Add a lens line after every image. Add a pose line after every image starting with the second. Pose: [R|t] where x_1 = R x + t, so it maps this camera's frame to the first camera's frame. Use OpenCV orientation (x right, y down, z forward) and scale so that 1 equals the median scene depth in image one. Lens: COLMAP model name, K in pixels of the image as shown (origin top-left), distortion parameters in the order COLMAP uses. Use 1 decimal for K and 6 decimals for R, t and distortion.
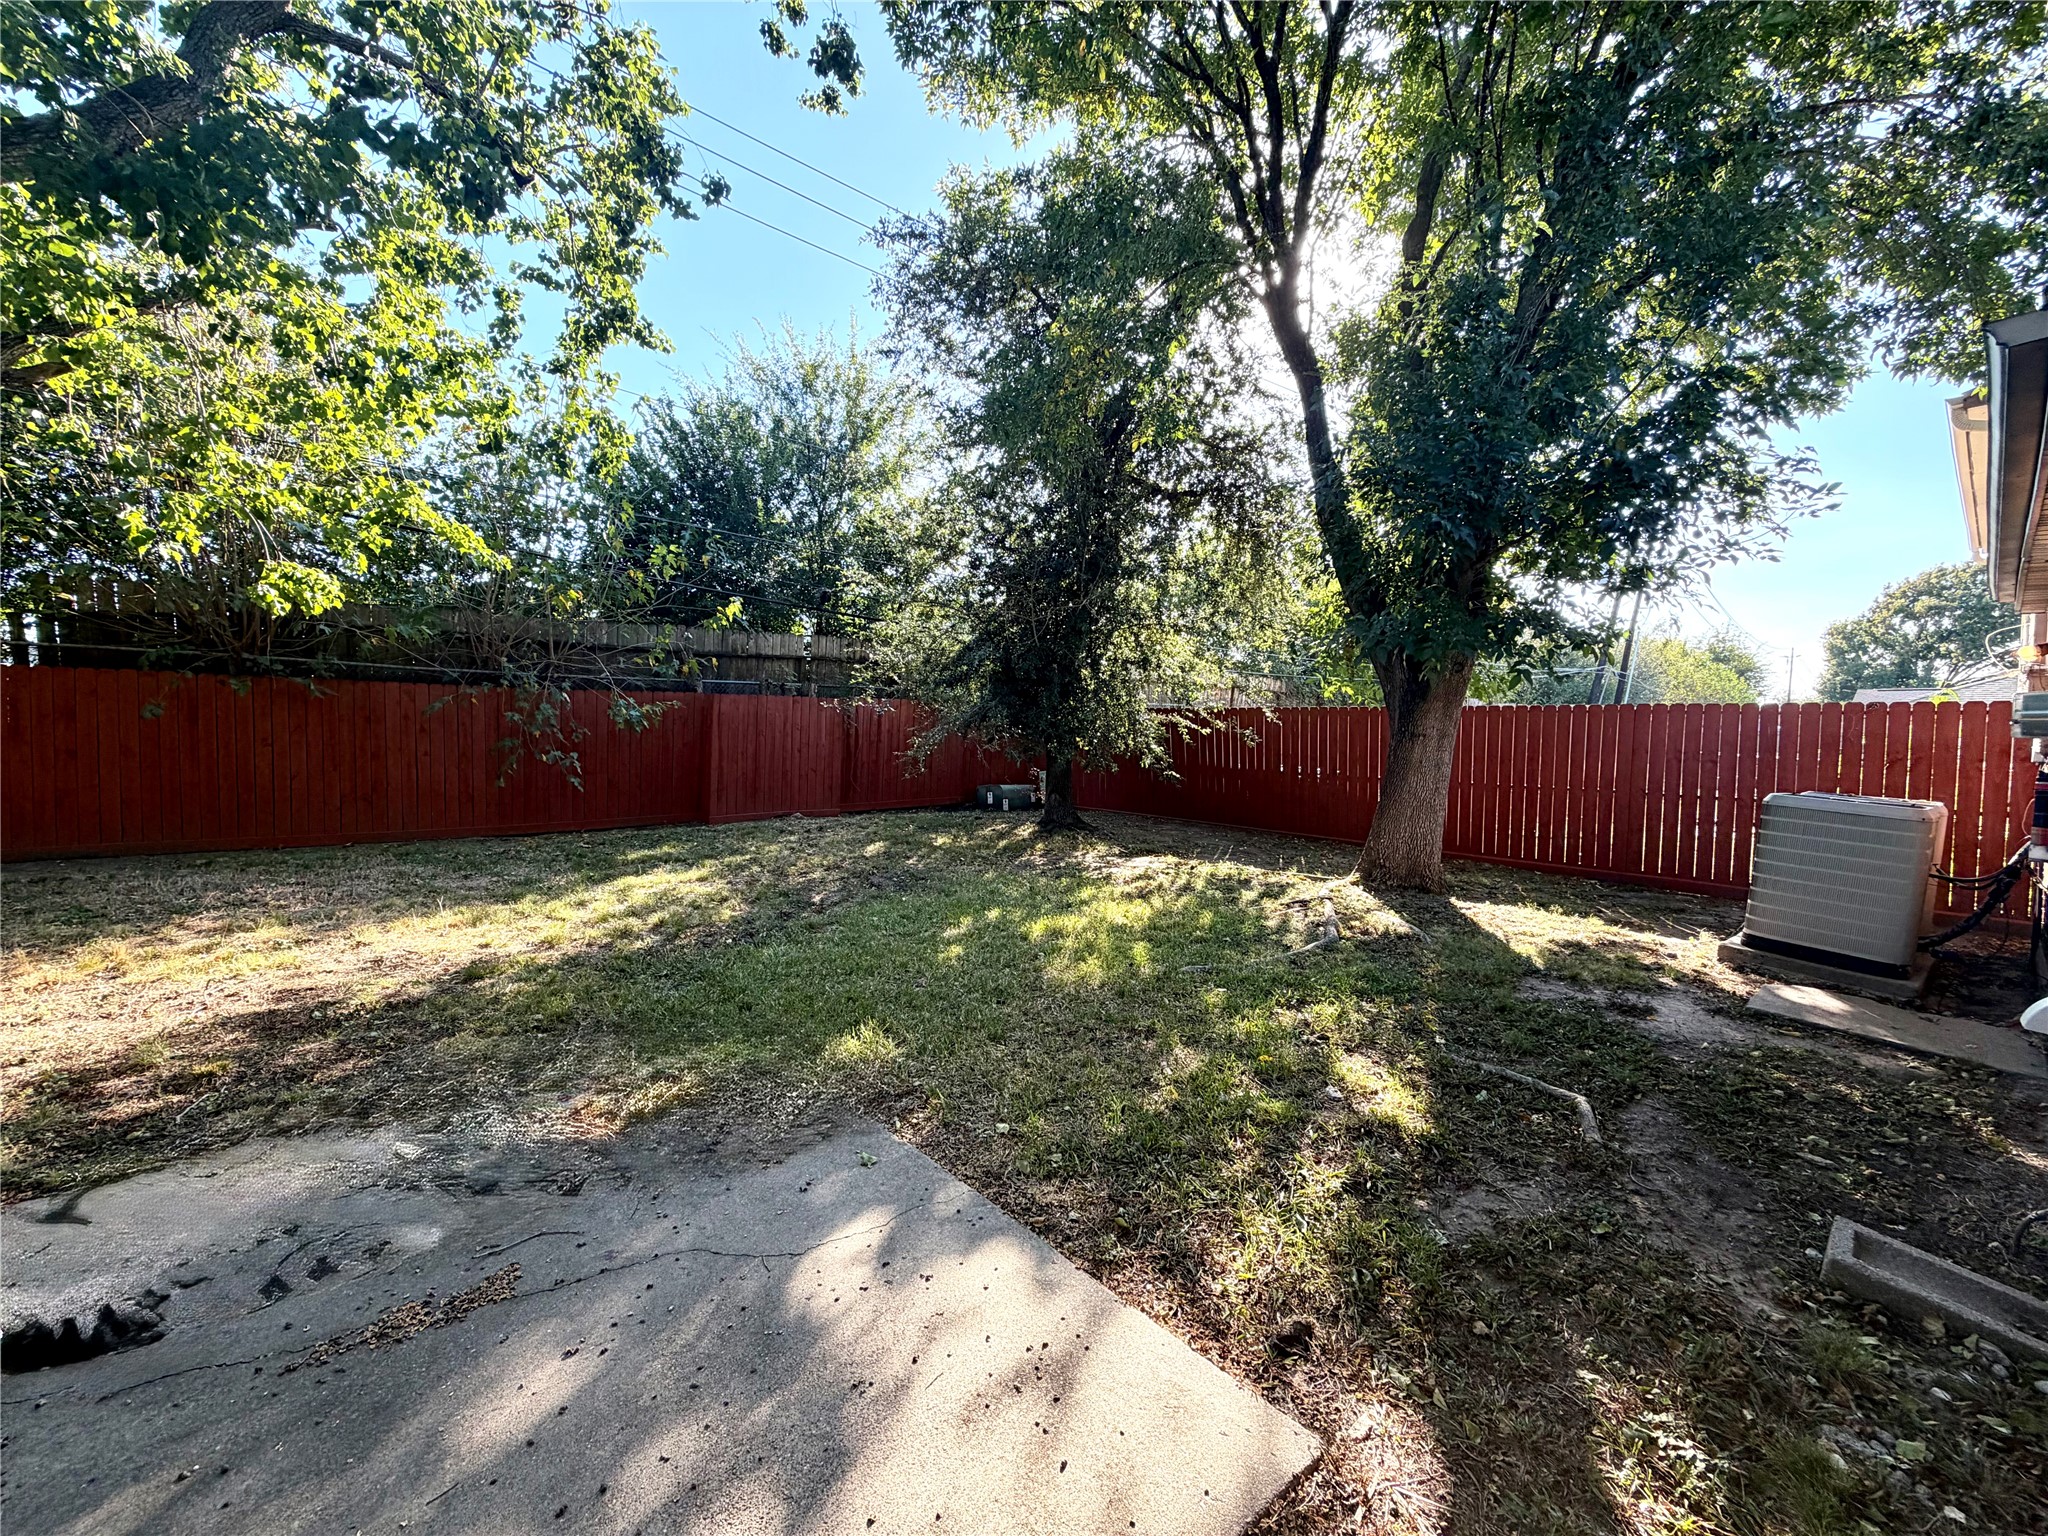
lens RADIAL K [[821.9, 0, 1018.5], [0, 821.9, 762.9], [0, 0, 1]] dist [0.000857, 0.000315]
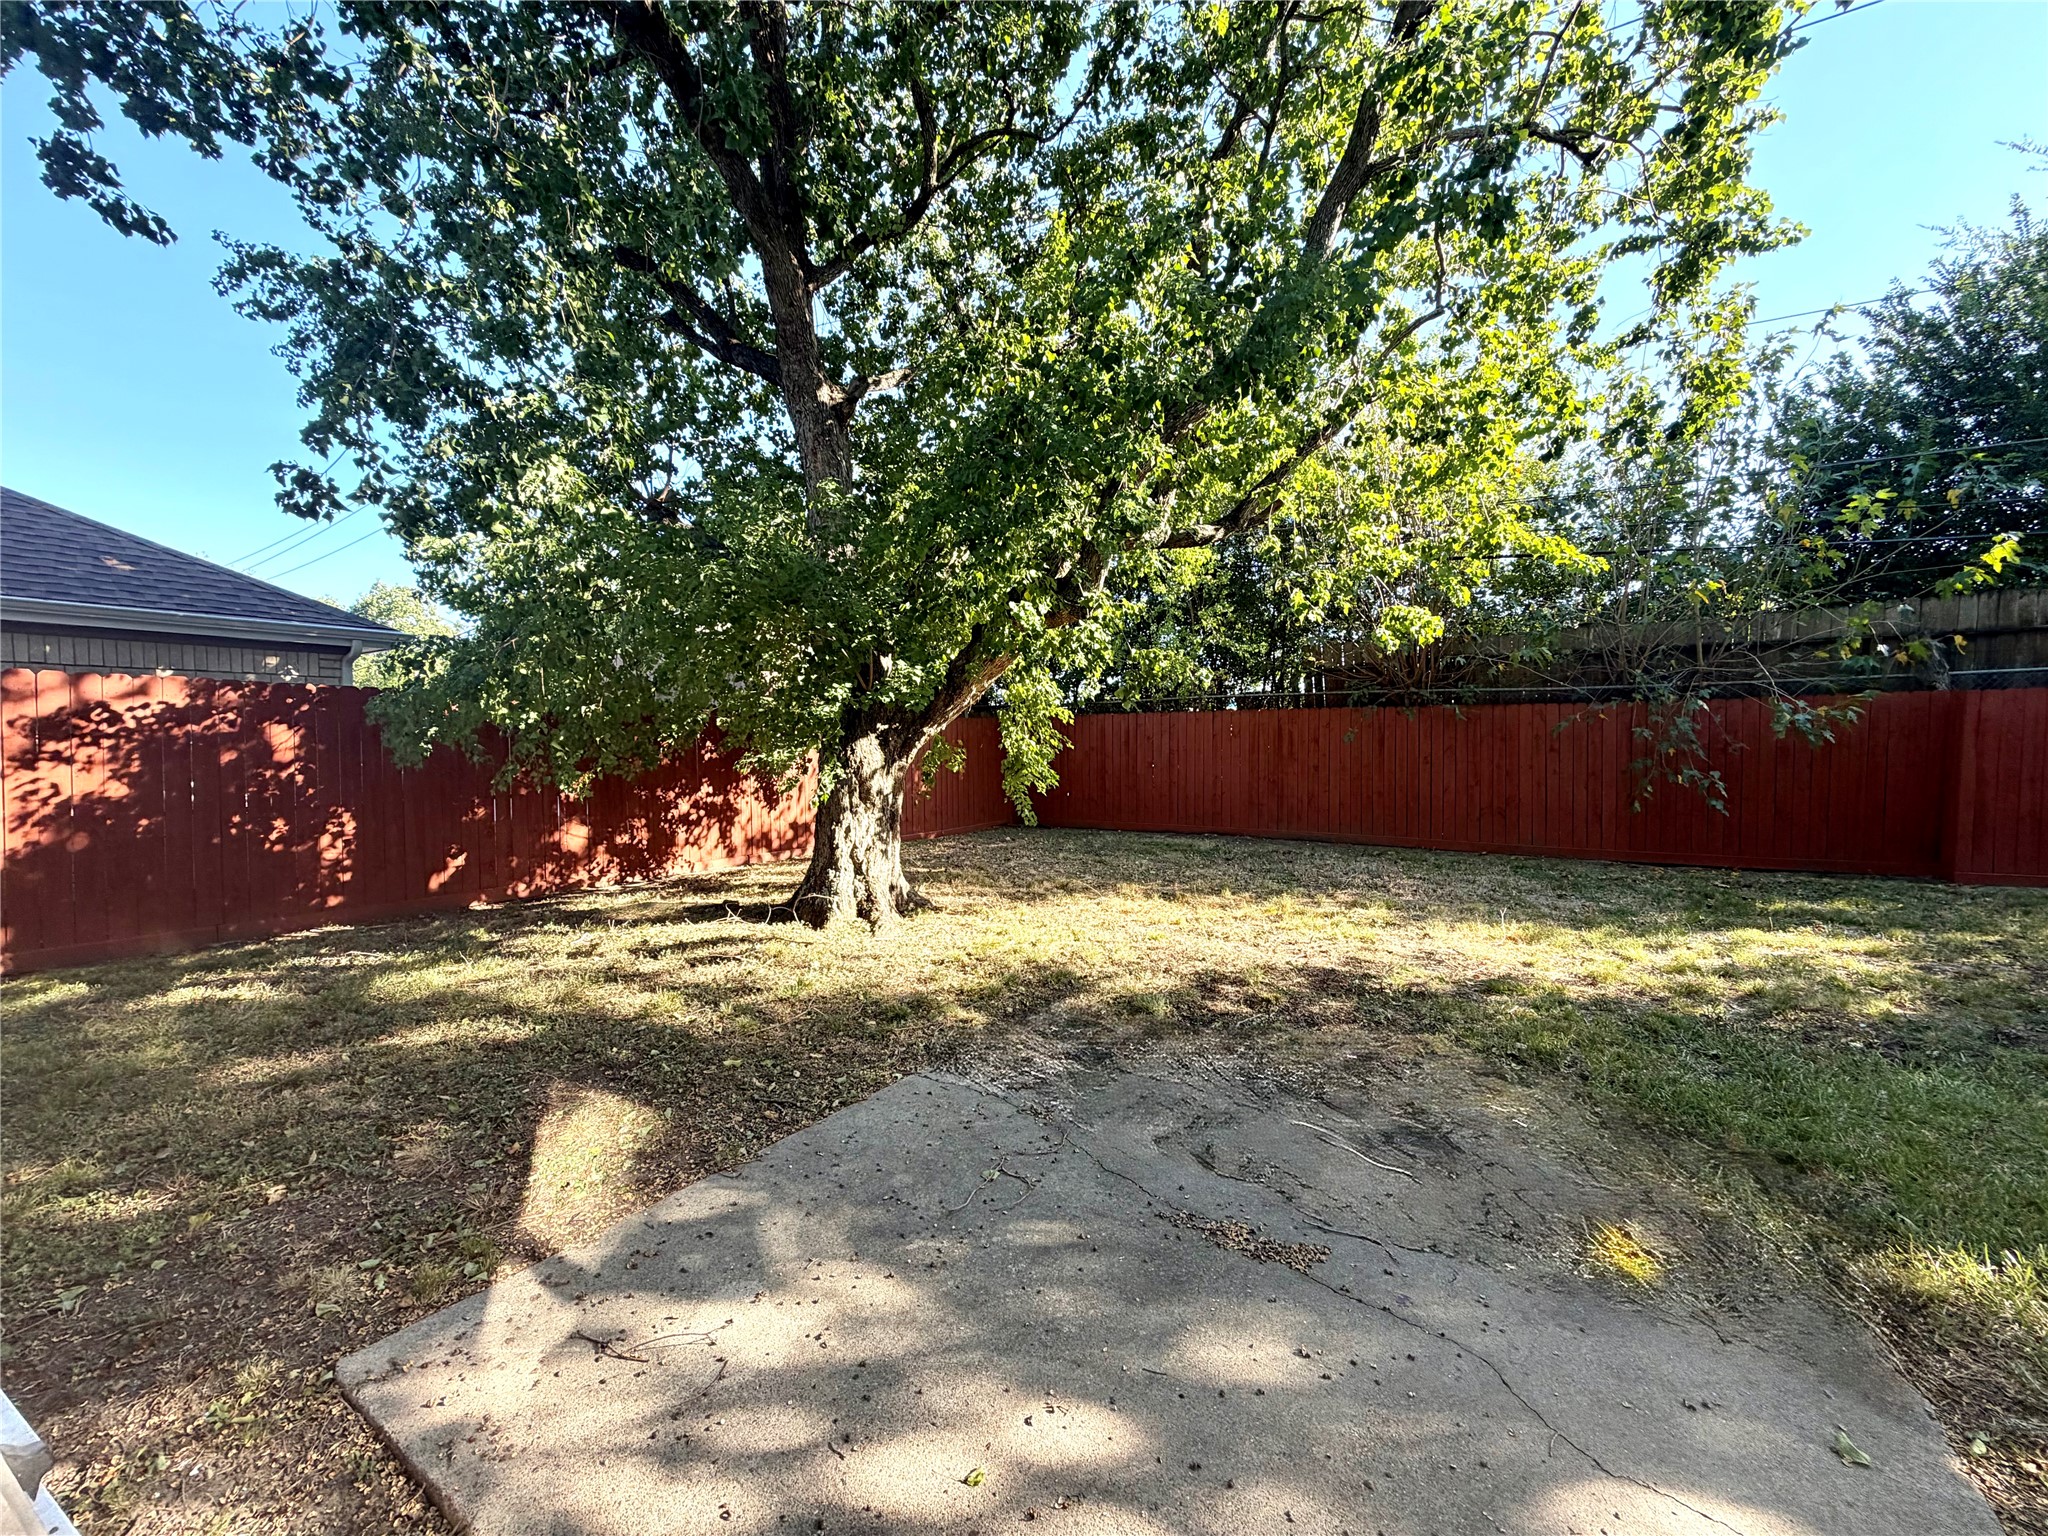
lens RADIAL K [[821.9, 0, 1015.7], [0, 821.9, 759.0], [0, 0, 1]] dist [0.000857, 0.000315]
pose [[0.284438, -0.002819, -0.958690, 0.101684], [-0.030596, 0.999460, -0.012016, 0.008600], [0.958206, 0.032750, 0.284198, 0.121061]]
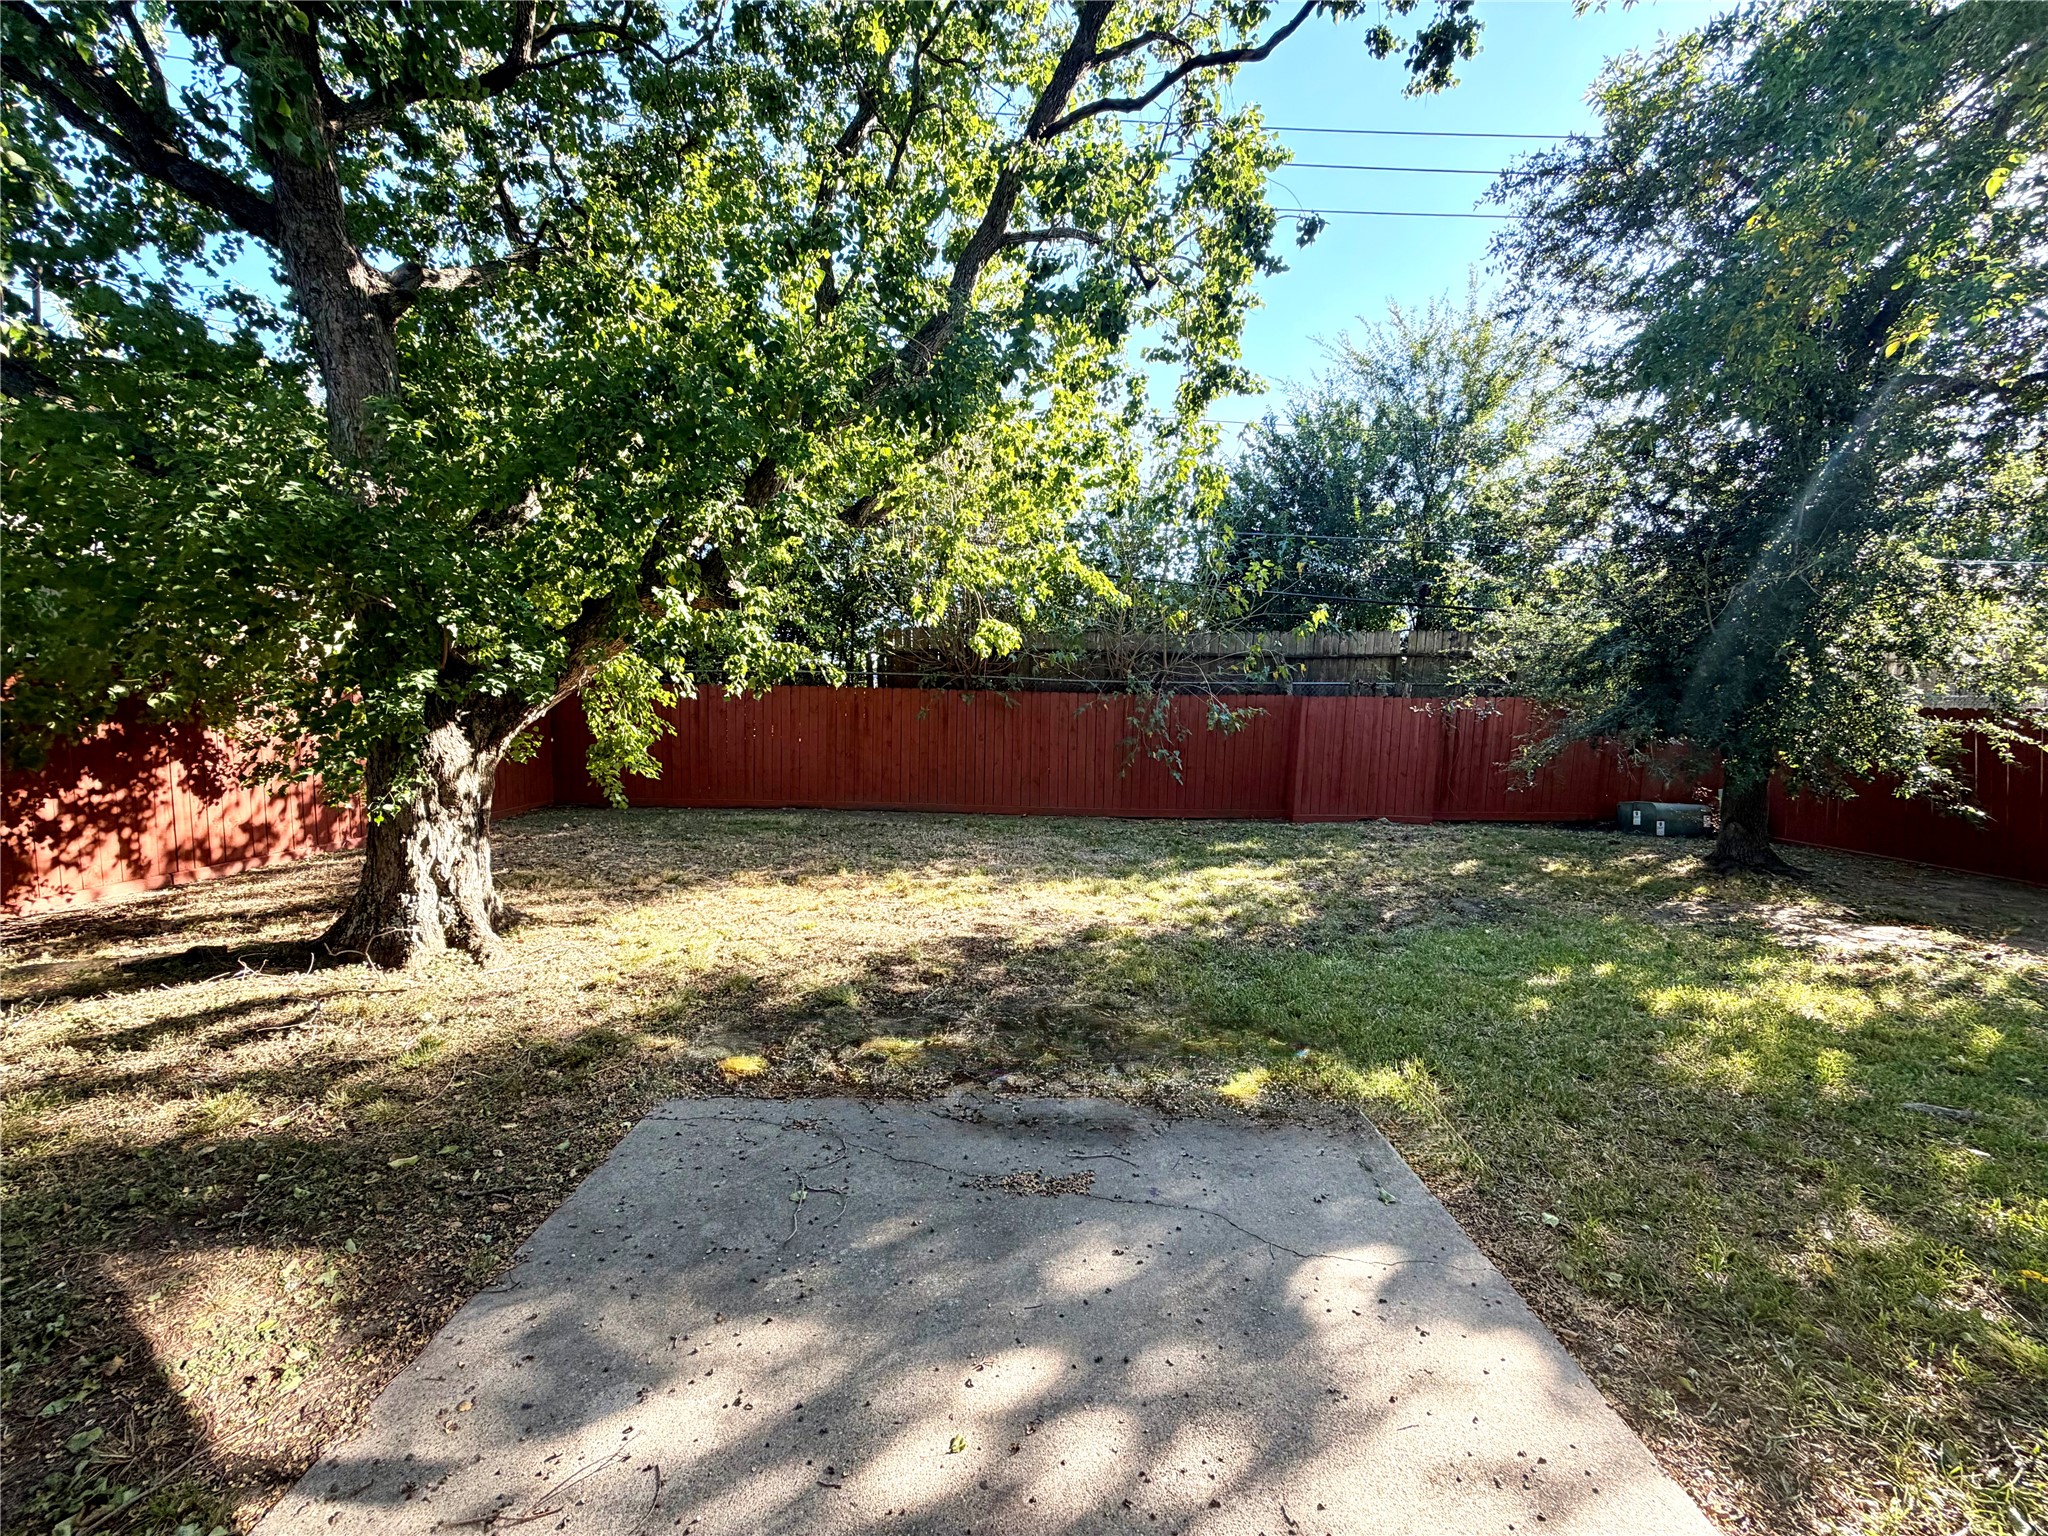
lens RADIAL K [[821.9, 0, 1014.3], [0, 821.9, 761.9], [0, 0, 1]] dist [0.000857, 0.000315]
pose [[0.760439, 0.041777, -0.648064, 0.051087], [-0.031945, 0.999127, 0.026924, -0.034546], [0.648623, 0.000228, 0.761110, -0.039409]]
